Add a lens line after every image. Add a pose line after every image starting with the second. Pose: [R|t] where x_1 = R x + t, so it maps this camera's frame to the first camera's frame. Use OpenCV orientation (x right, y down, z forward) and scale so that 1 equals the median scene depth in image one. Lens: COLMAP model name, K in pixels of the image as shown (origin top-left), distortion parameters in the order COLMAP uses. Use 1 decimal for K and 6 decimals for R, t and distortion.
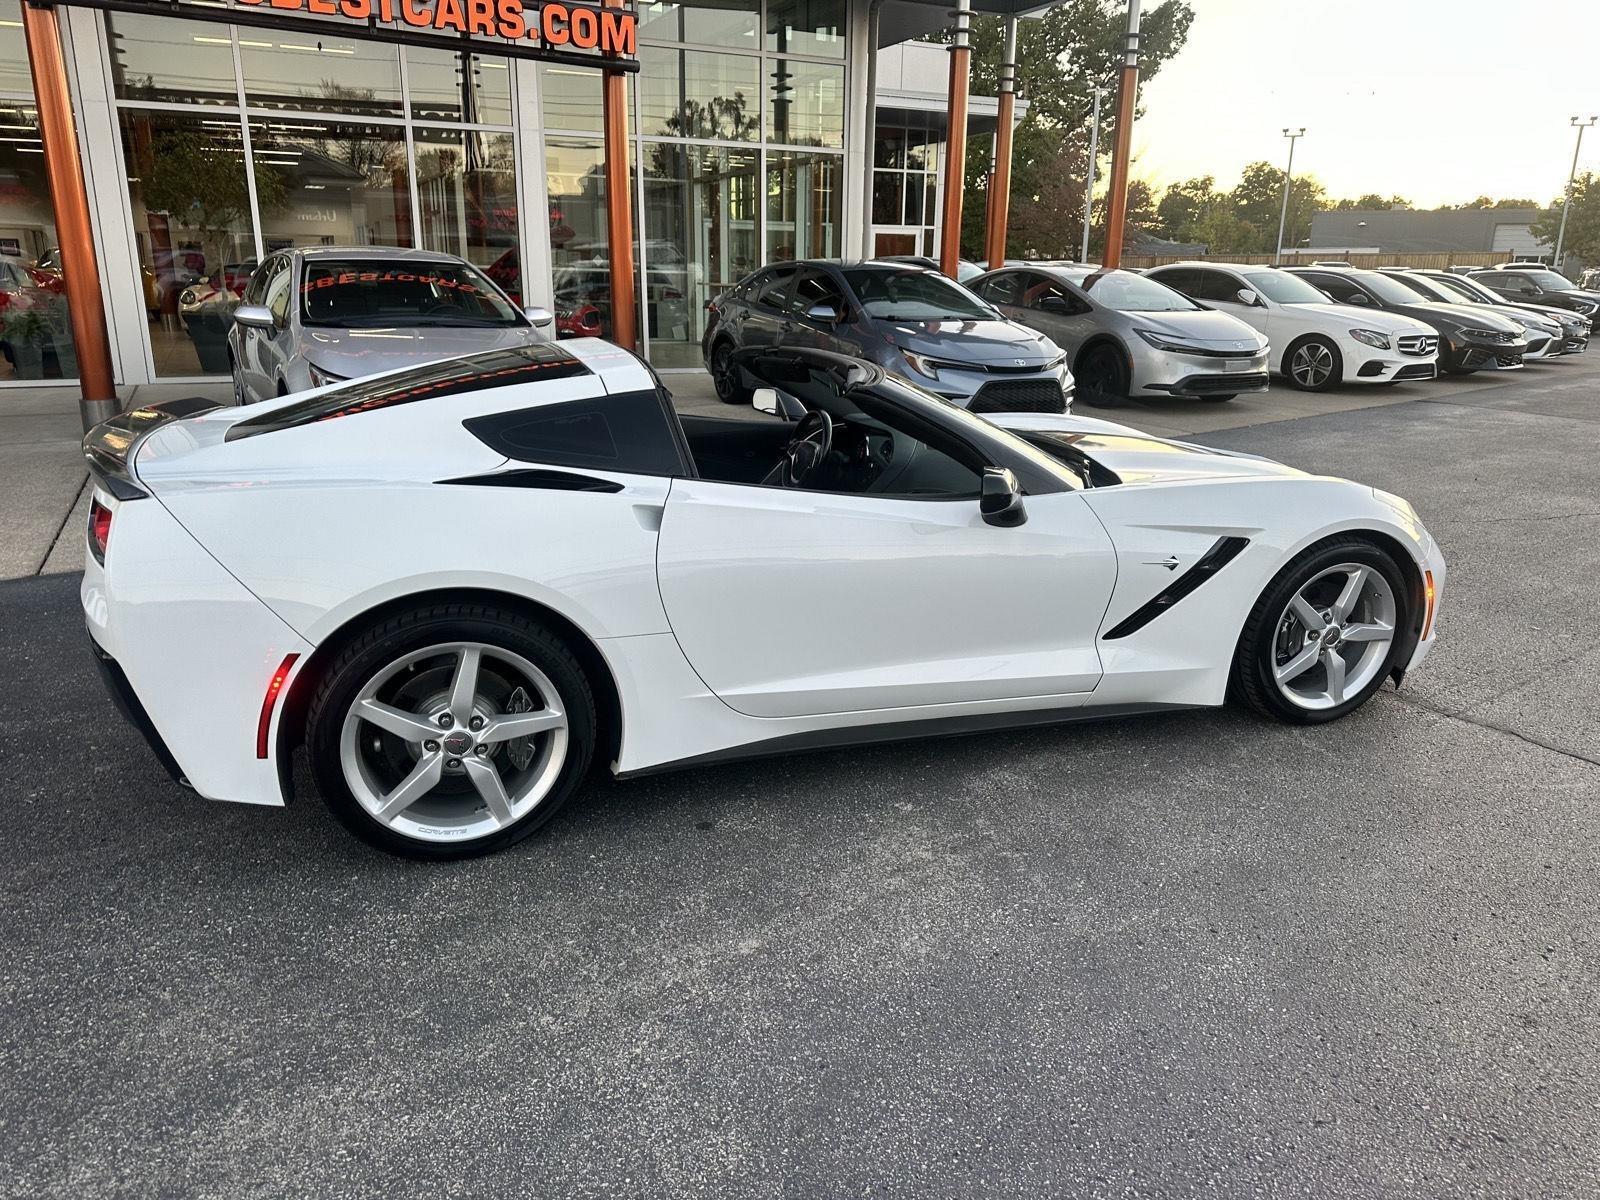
lens RADIAL K [[1130.9, 0, 804.2], [0, 1130.9, 614.7], [0, 0, 1]] dist [0.045378, -0.055694]
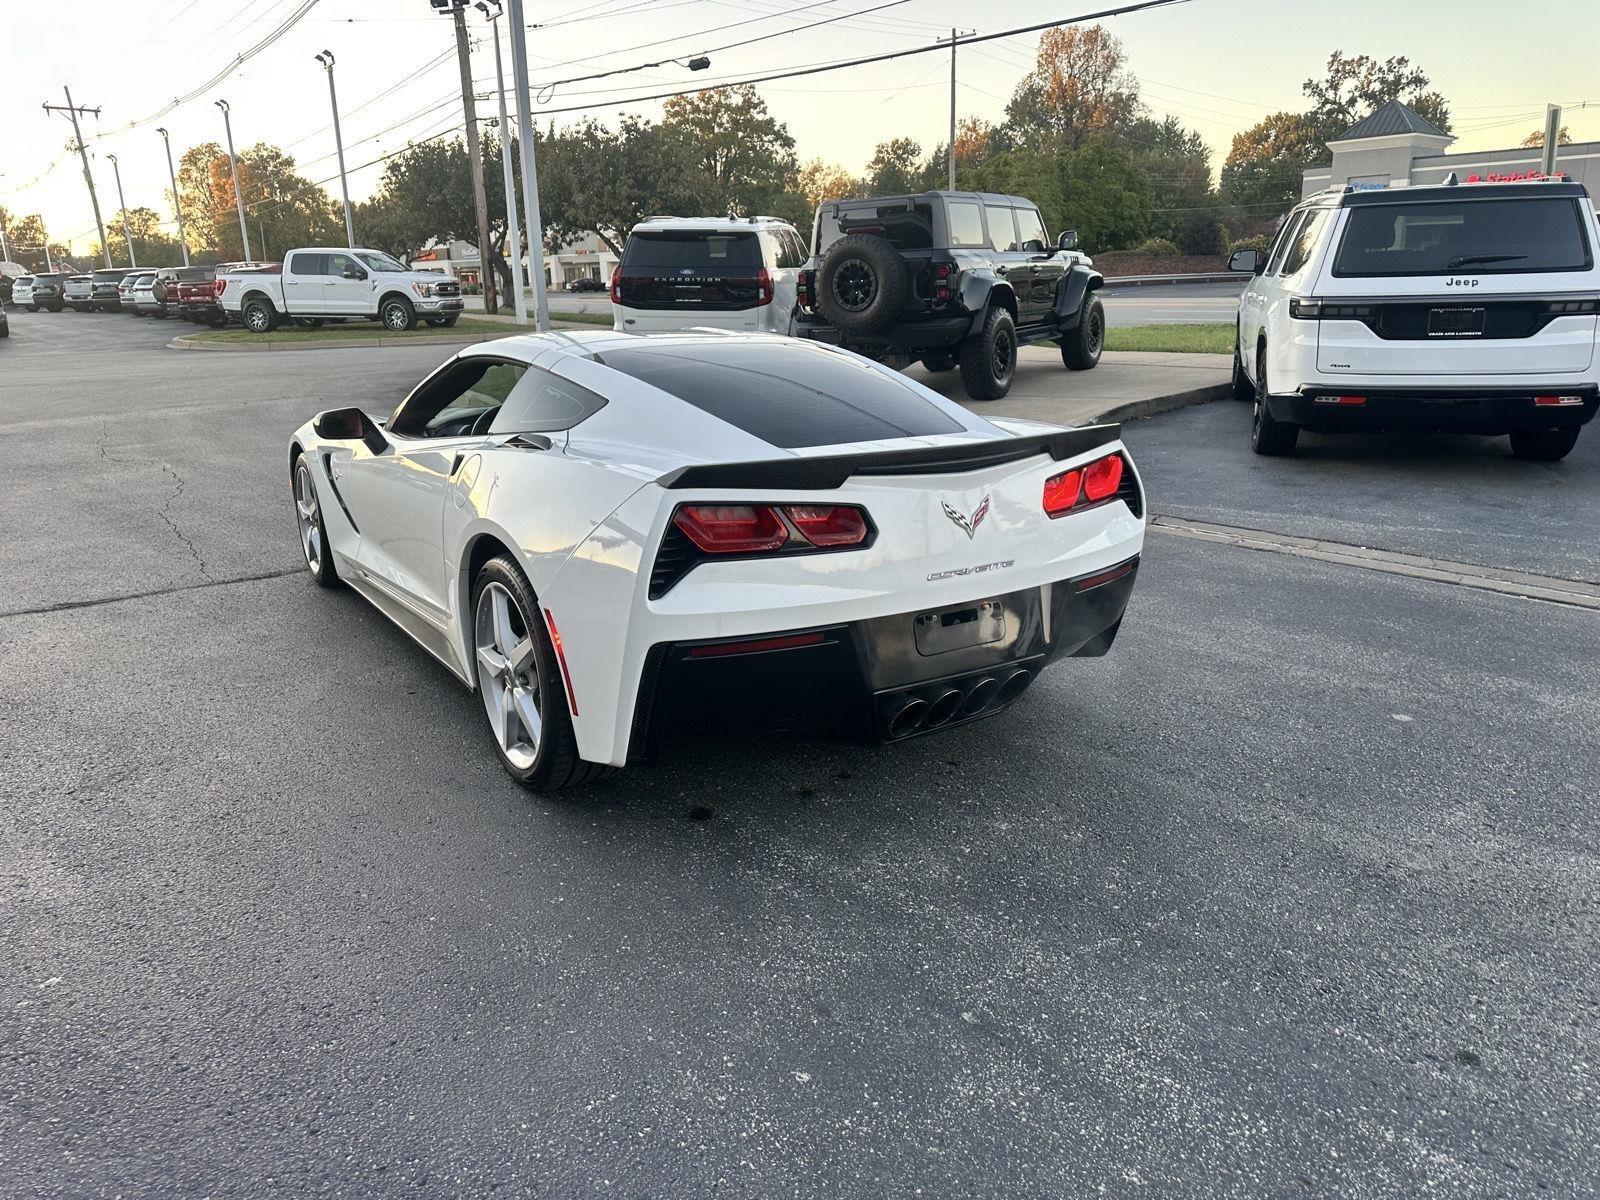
lens RADIAL K [[1130.9, 0, 813.9], [0, 1130.9, 590.3], [0, 0, 1]] dist [0.045378, -0.055694]
pose [[-0.246562, -0.260419, 0.933482, -1.237943], [0.296007, 0.896953, 0.328413, -0.333289], [-0.922815, 0.357292, -0.144068, 1.093043]]
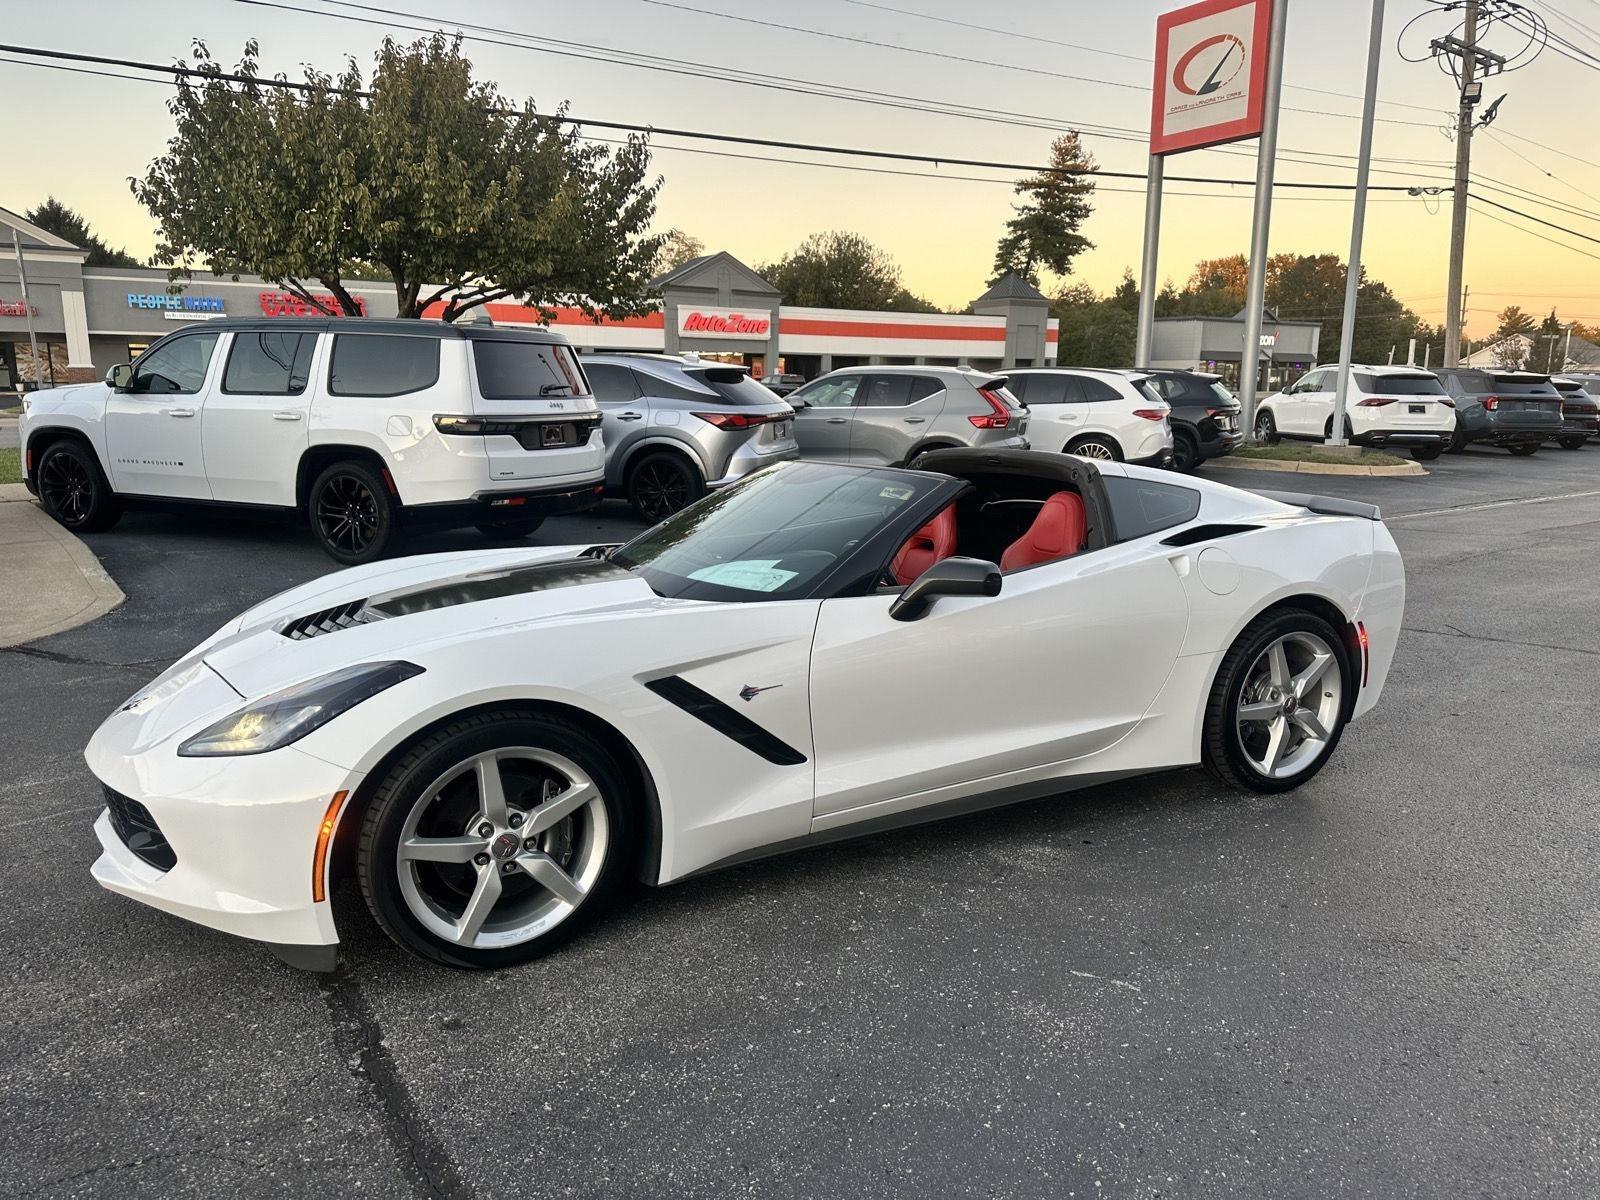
lens RADIAL K [[1130.7, 0, 797.7], [0, 1130.7, 614.3], [0, 0, 1]] dist [0.040028, -0.048166]
pose [[-0.991446, 0.012525, -0.129913, 0.205417], [-0.050333, 0.881696, 0.469126, -0.628890], [0.120420, 0.471653, -0.873523, 2.065902]]
